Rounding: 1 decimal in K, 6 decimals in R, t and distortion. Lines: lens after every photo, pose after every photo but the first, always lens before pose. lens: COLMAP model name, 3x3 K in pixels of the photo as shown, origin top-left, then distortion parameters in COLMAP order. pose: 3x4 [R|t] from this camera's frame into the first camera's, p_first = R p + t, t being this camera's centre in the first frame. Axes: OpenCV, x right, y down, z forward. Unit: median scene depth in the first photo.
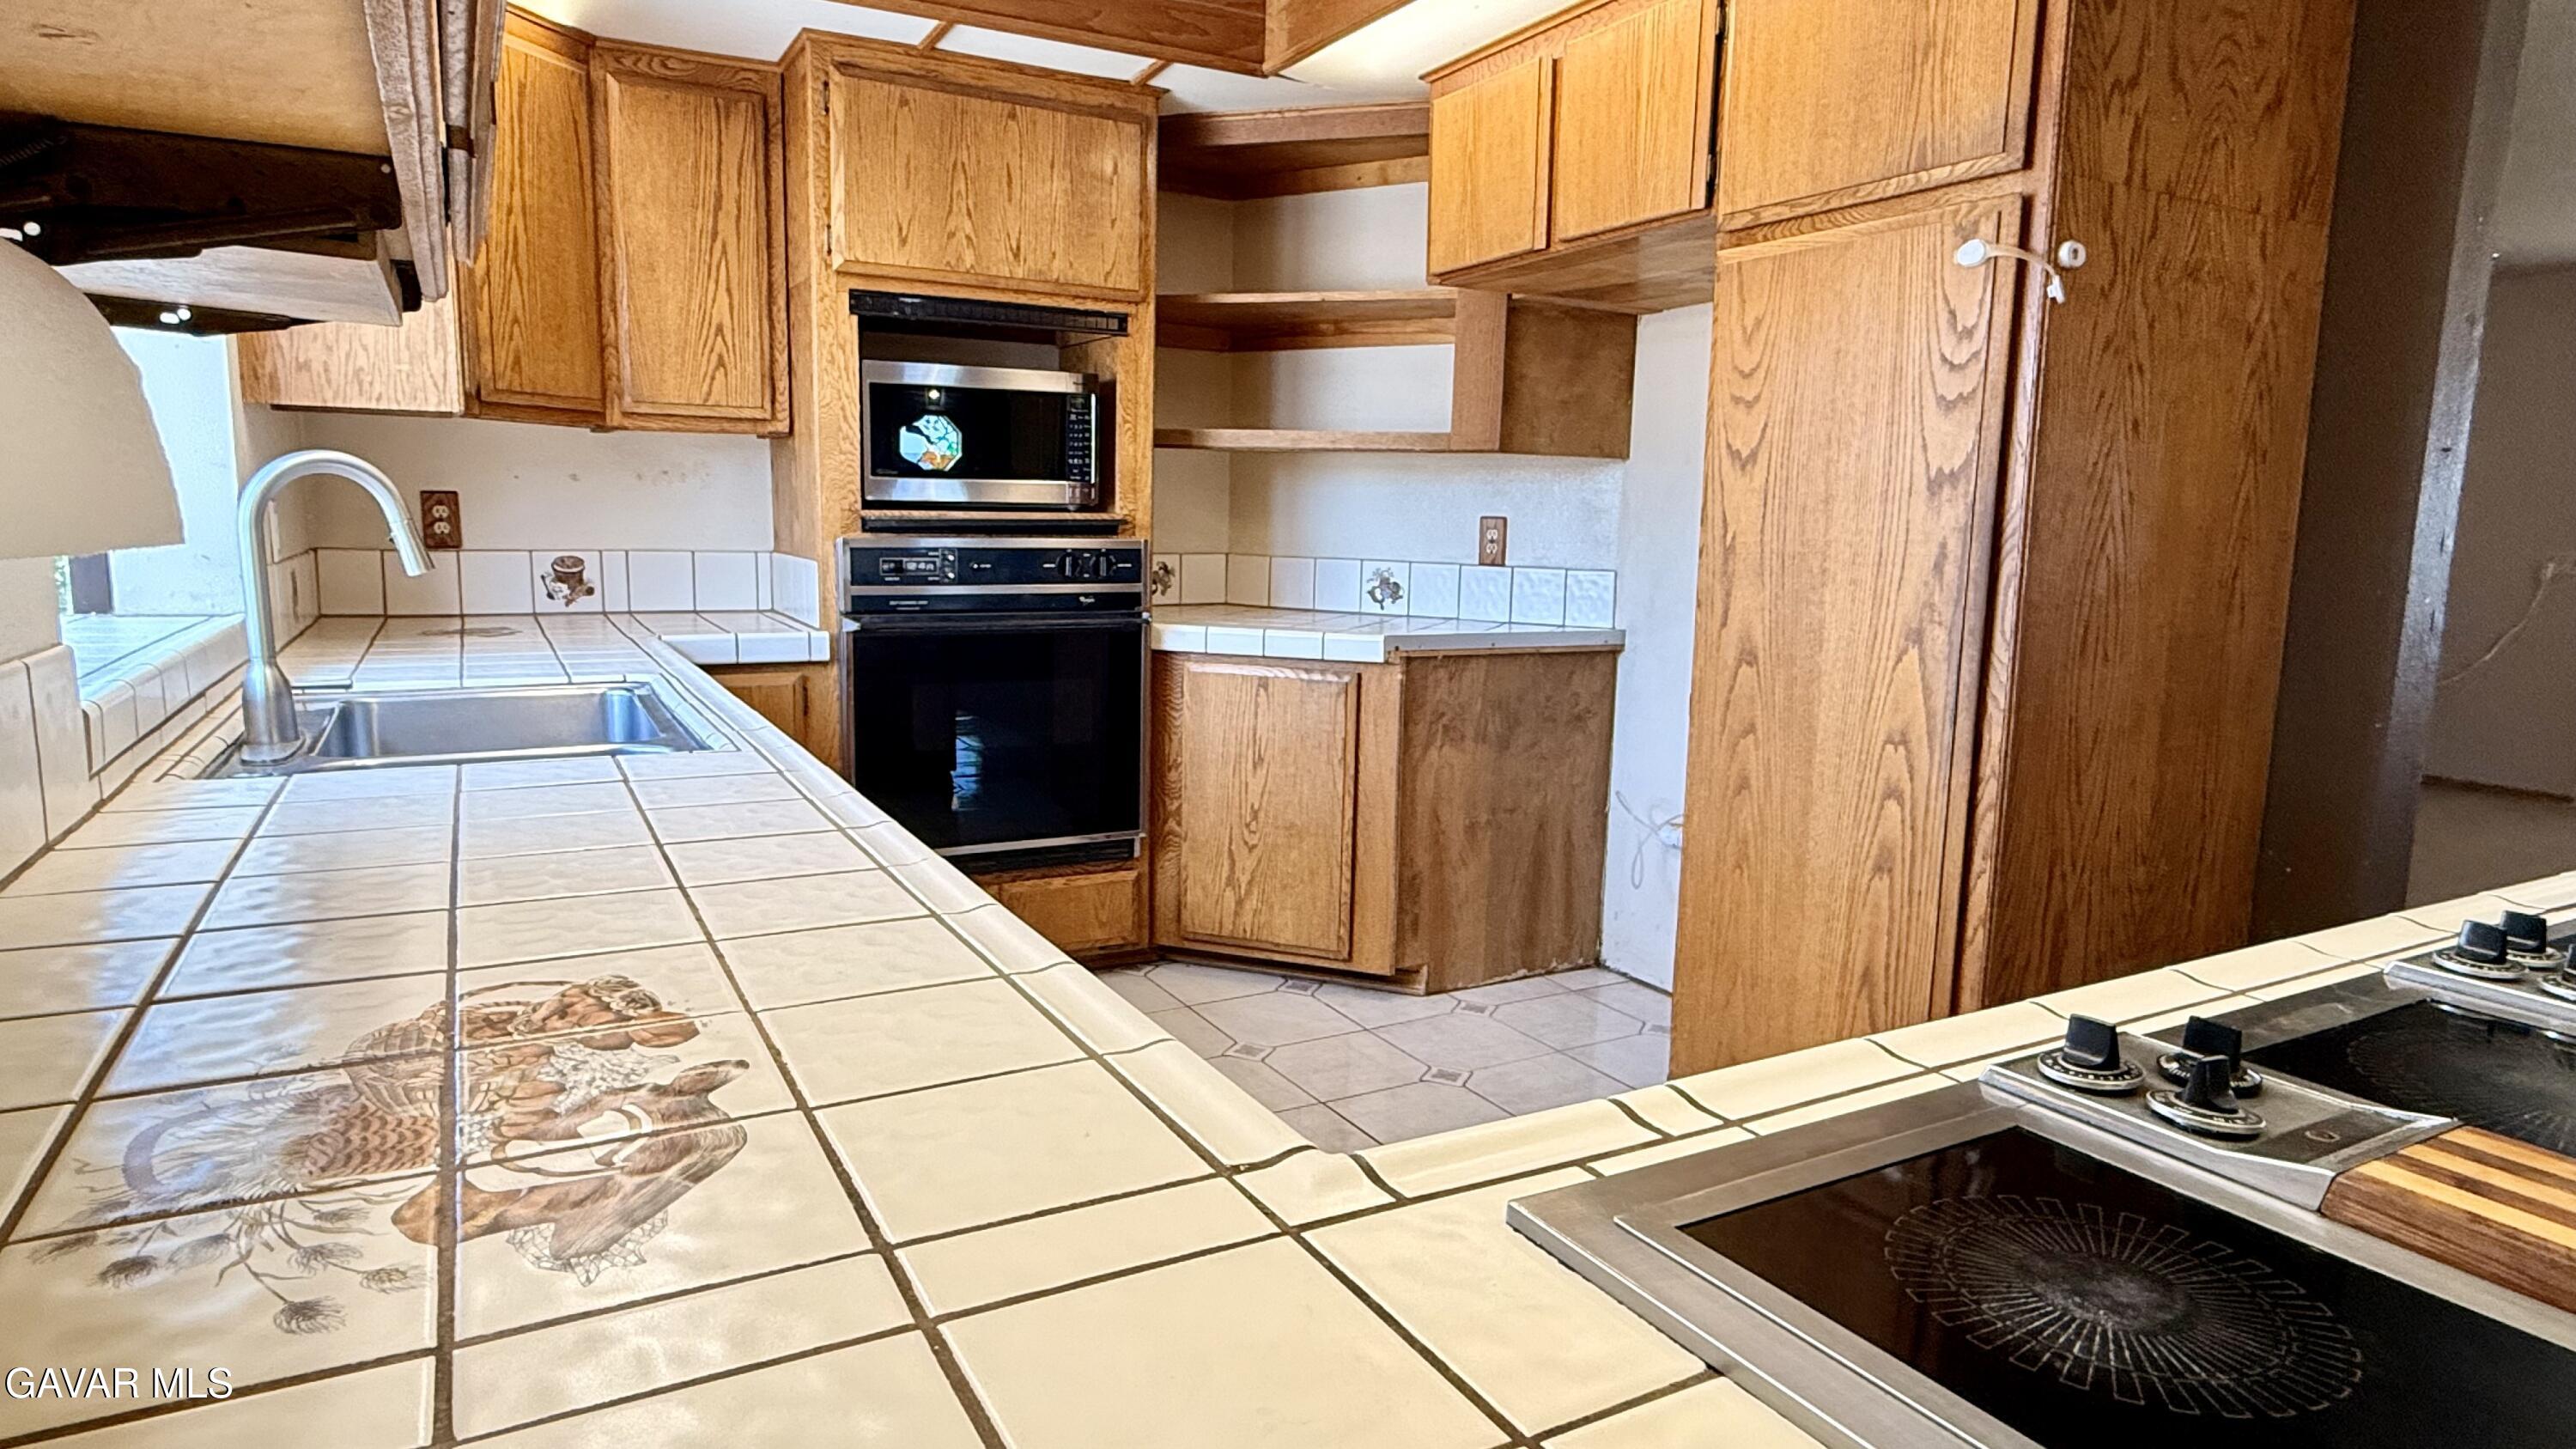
lens RADIAL K [[1449.8, 0, 1288.0], [0, 1449.8, 724.5], [0, 0, 1]] dist [0.002386, -0.000331]
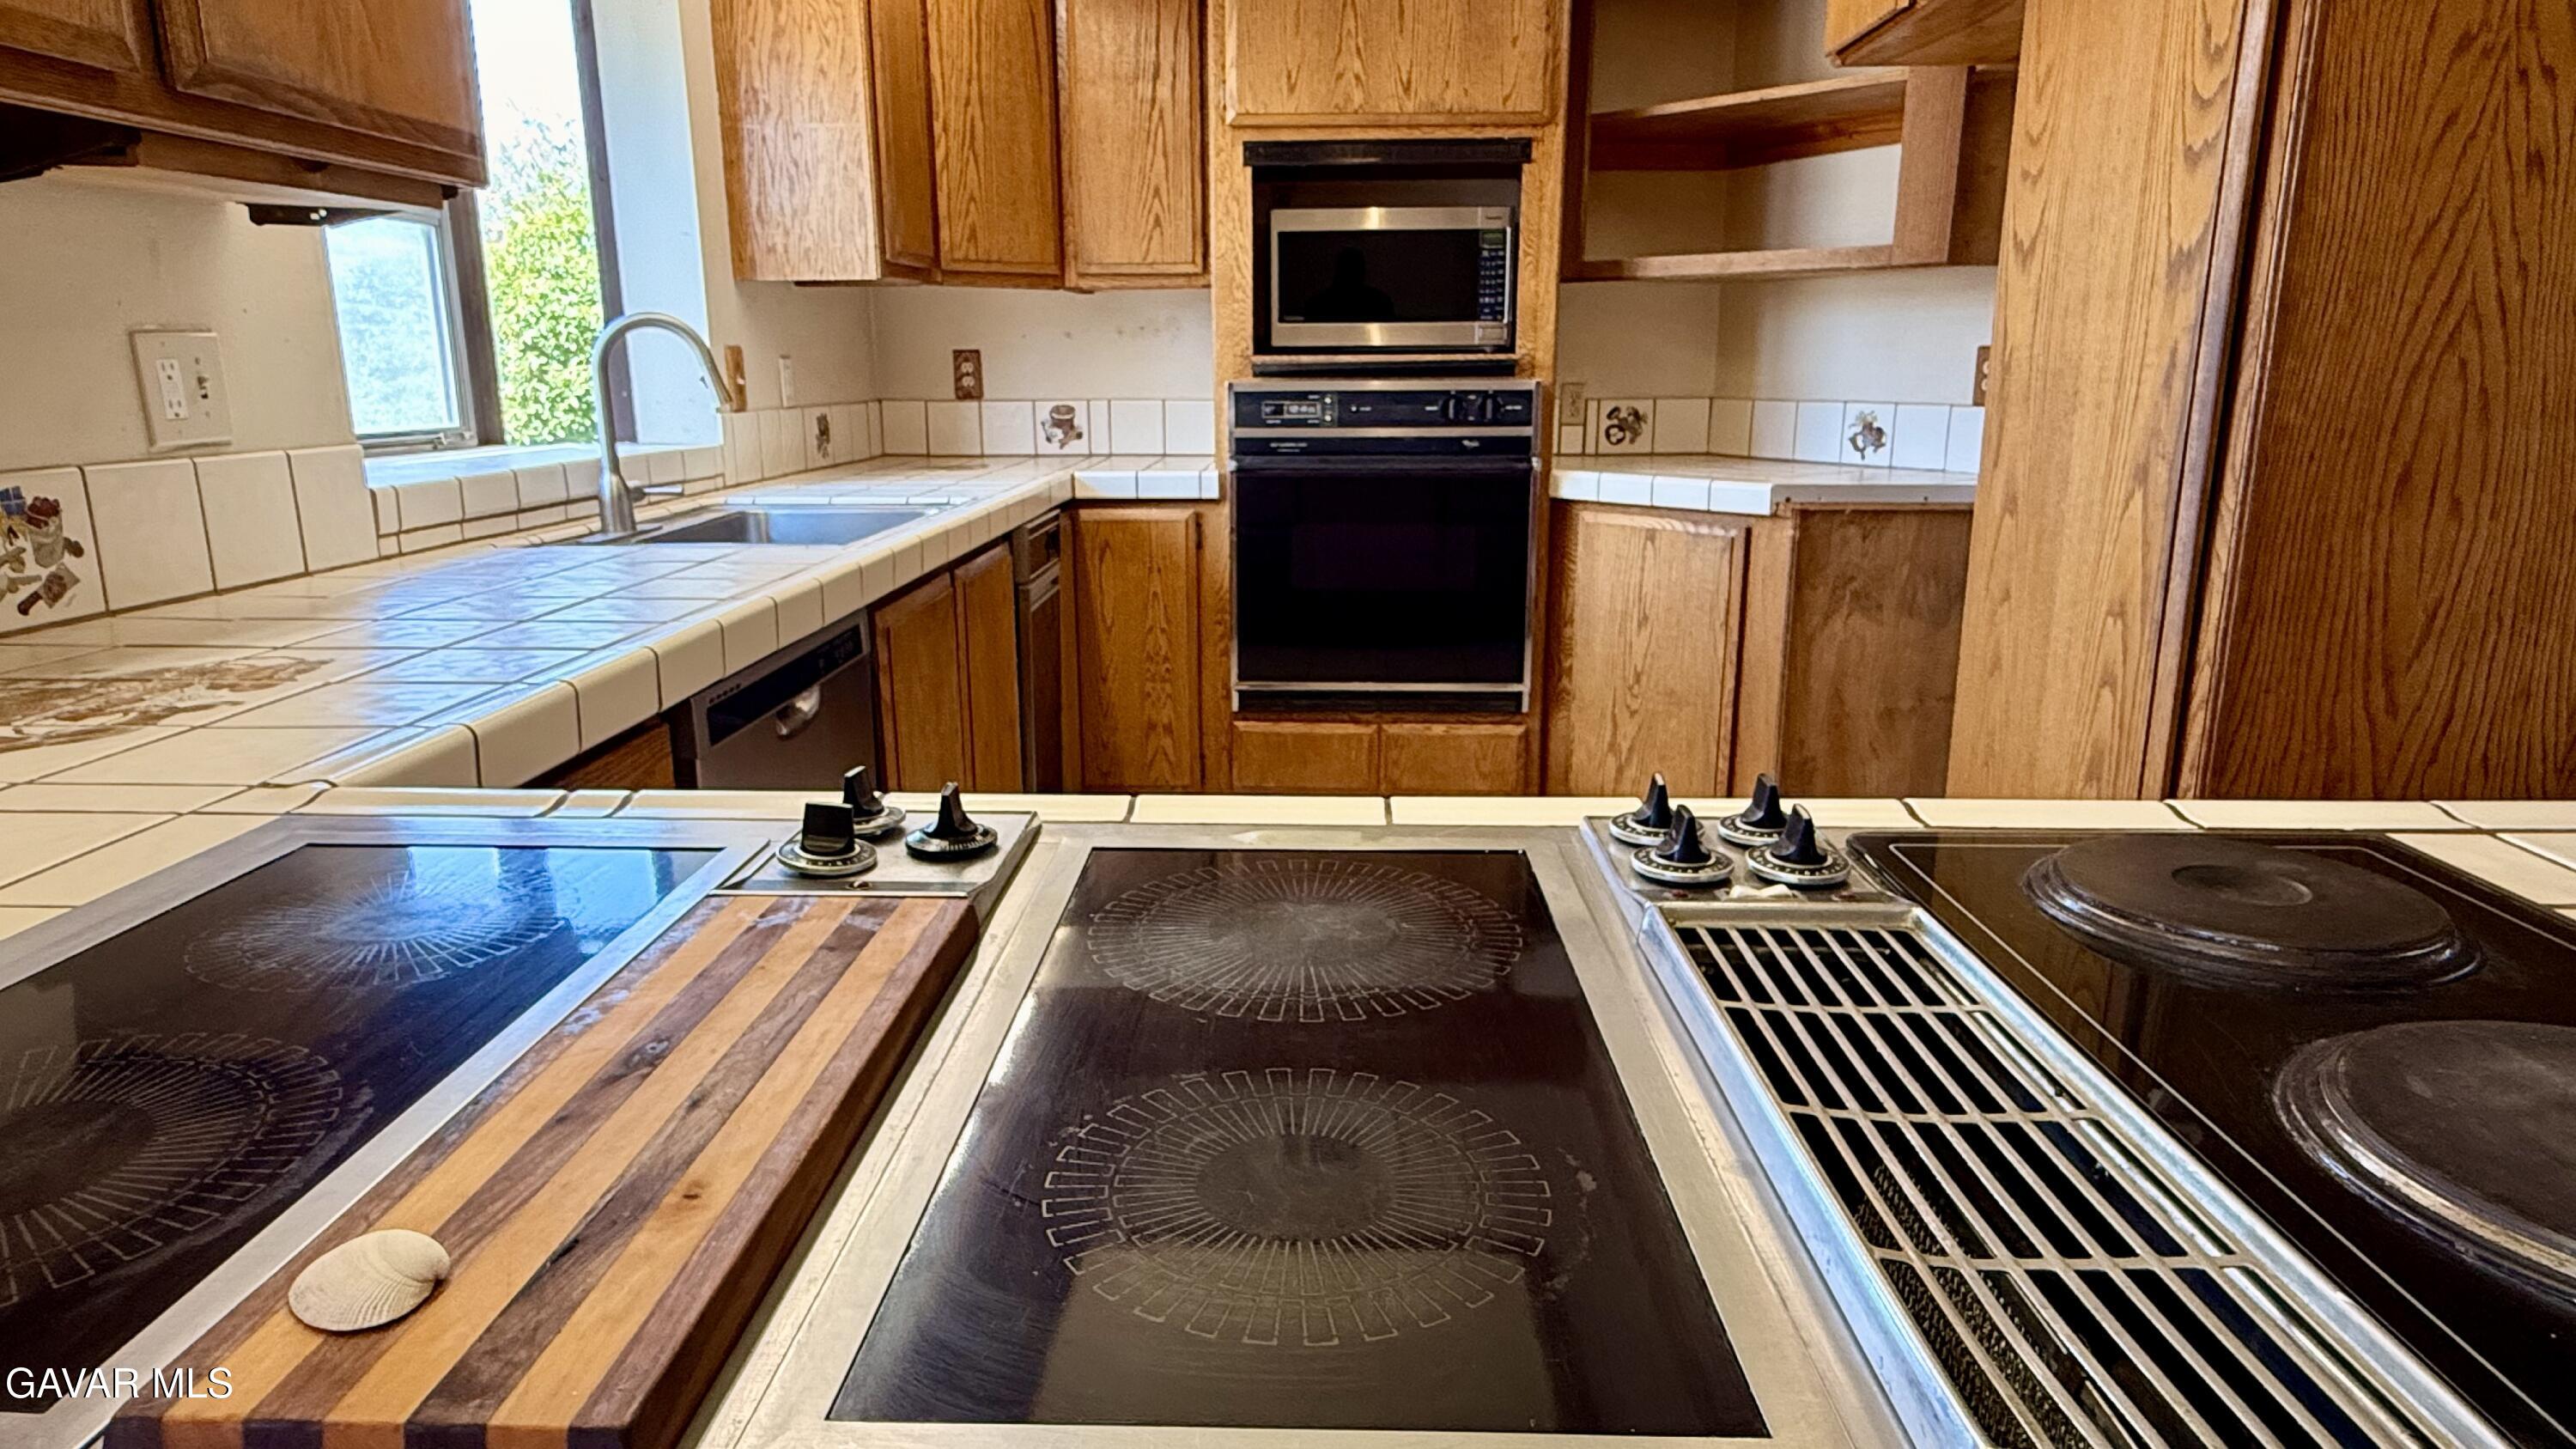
lens RADIAL K [[1513.4, 0, 1288.0], [0, 1513.4, 724.5], [0, 0, 1]] dist [-0.000352, 0.002932]
pose [[0.854330, 0.095825, -0.510820, 0.306938], [-0.053799, 0.993881, 0.096467, 0.011162], [0.516938, -0.054933, 0.854258, 0.053668]]
